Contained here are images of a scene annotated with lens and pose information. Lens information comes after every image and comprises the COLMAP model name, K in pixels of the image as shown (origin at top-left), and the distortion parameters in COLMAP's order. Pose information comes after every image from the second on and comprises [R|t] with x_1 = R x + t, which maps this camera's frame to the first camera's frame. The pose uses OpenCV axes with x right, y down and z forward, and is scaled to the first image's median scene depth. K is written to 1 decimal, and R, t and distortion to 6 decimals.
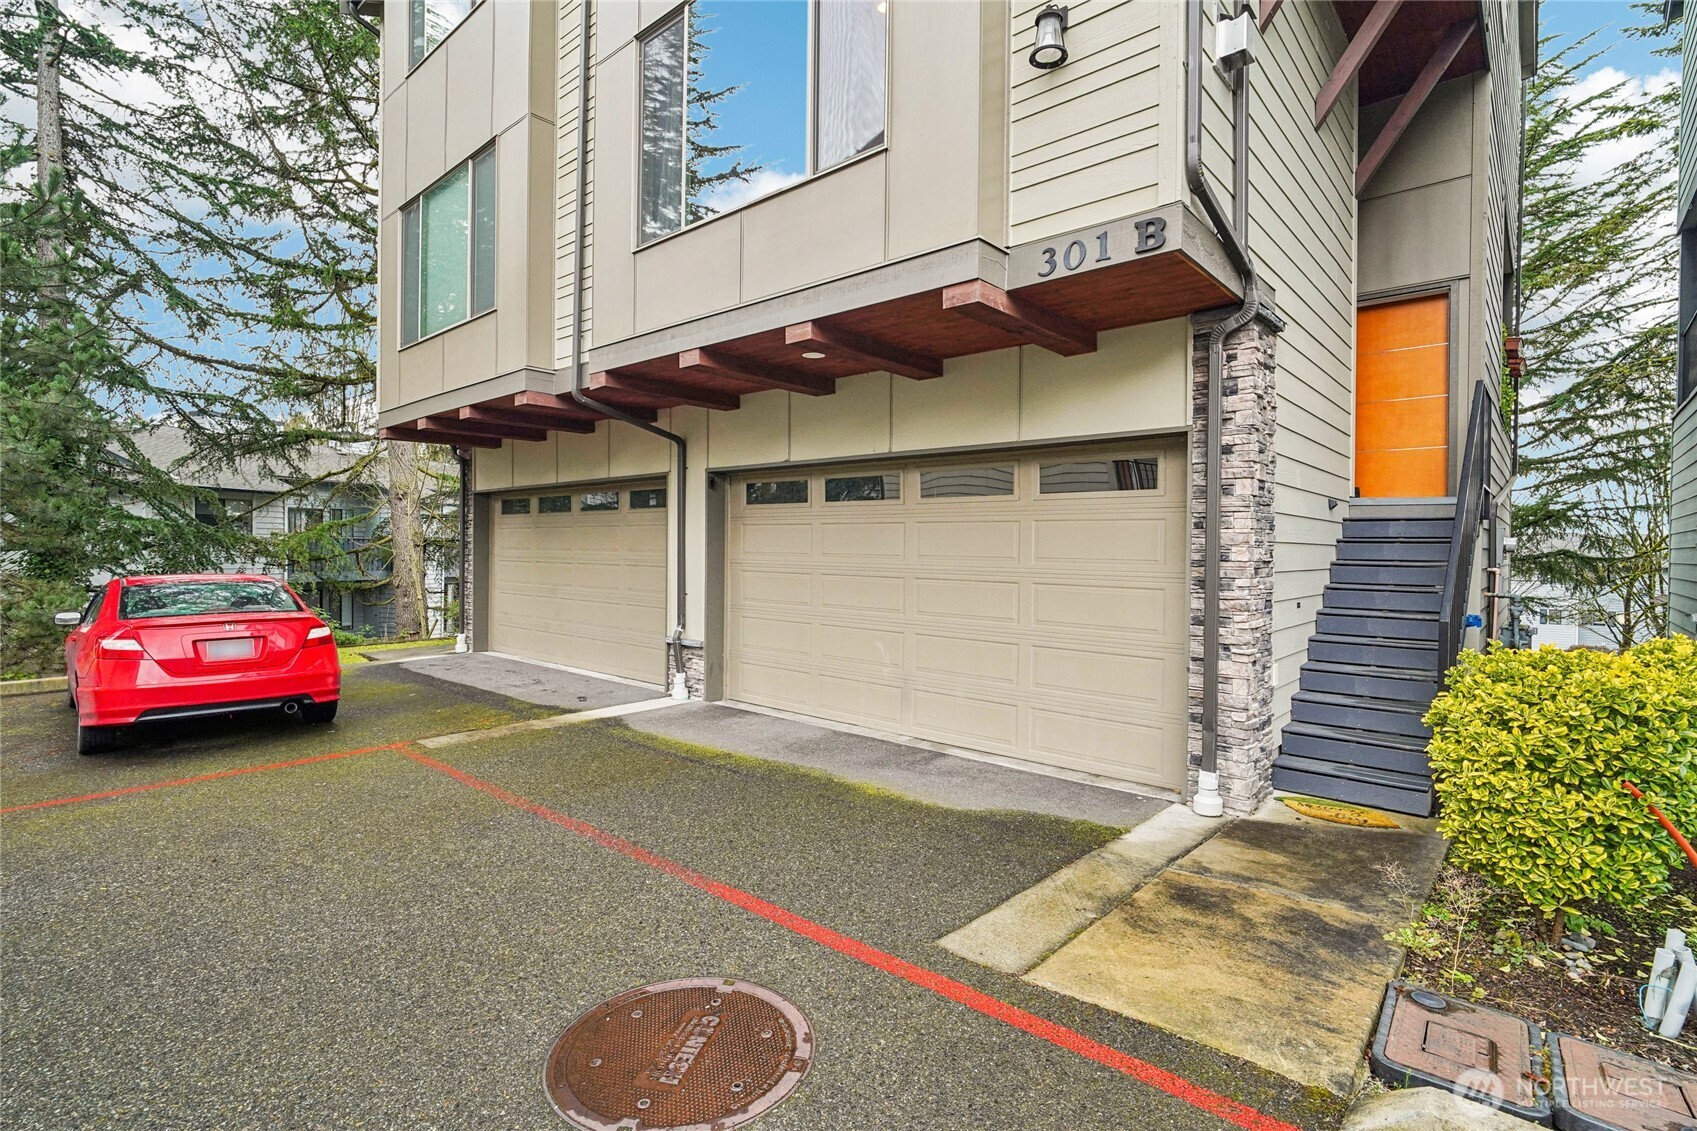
lens RADIAL K [[811.1, 0, 849.1], [0, 811.1, 568.7], [0, 0, 1]] dist [-0.016550, 0.005960]
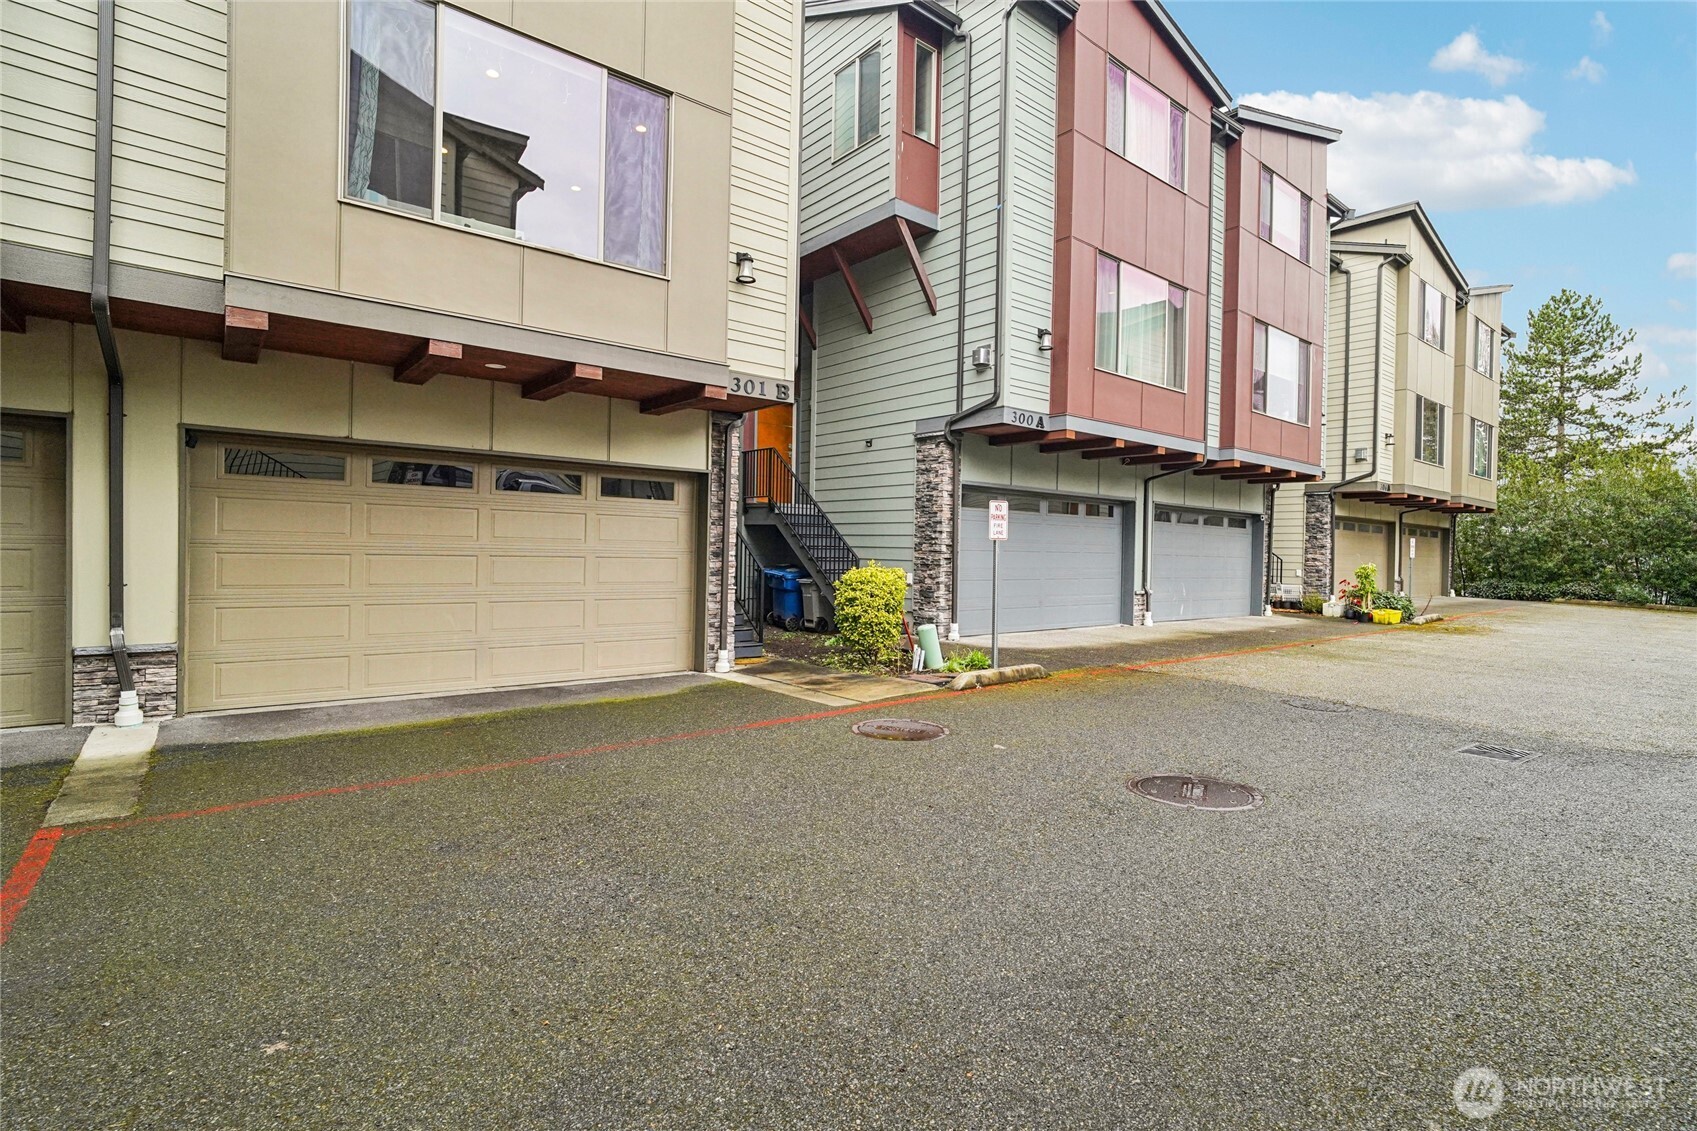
lens RADIAL K [[811.1, 0, 851.5], [0, 811.1, 559.9], [0, 0, 1]] dist [-0.016550, 0.005960]
pose [[0.157366, -0.011589, 0.987472, -1.026452], [0.013708, 0.999860, 0.009550, 0.013293], [-0.987445, 0.012034, 0.157503, 0.276025]]
